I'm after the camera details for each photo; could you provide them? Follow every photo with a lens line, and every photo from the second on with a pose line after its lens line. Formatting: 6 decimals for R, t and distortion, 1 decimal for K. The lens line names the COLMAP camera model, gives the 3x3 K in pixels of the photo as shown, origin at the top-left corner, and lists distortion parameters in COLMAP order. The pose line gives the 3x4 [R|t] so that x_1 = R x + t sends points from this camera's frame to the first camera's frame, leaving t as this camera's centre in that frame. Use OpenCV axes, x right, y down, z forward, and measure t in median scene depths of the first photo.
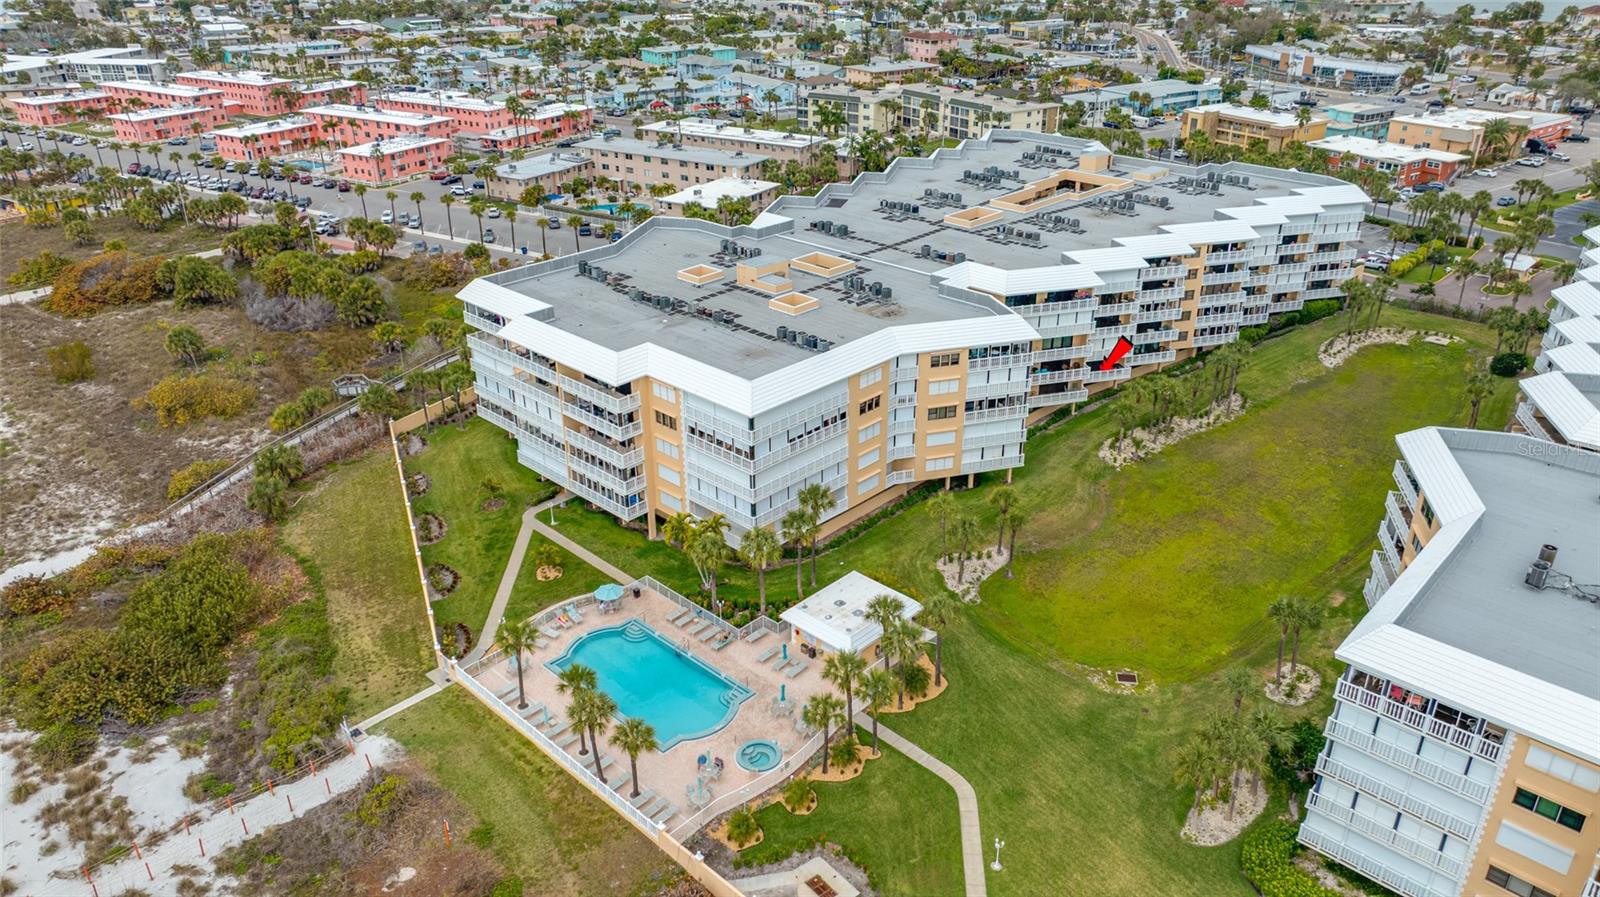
lens RADIAL K [[1134.4, 0, 800.0], [0, 1134.4, 448.5], [0, 0, 1]] dist [-0.012172, 0.002399]
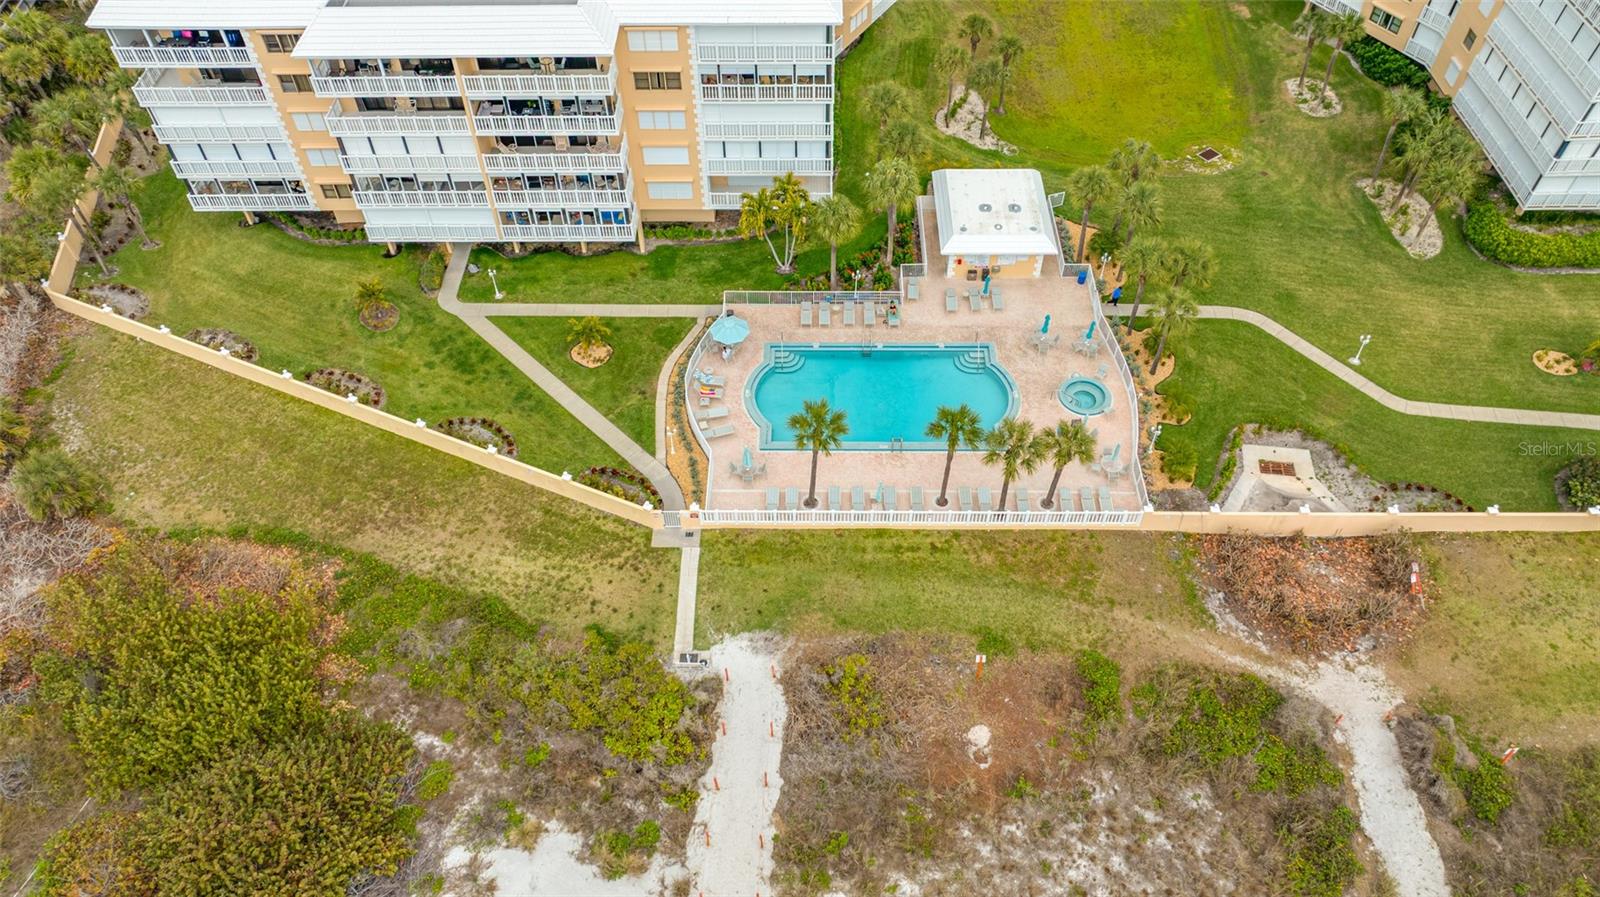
lens RADIAL K [[1134.4, 0, 800.0], [0, 1134.4, 448.5], [0, 0, 1]] dist [-0.012172, 0.002399]
pose [[0.722006, -0.517780, 0.458924, -0.509671], [0.303051, 0.832946, 0.462991, -0.137262], [-0.621987, -0.195205, 0.758306, 0.385985]]
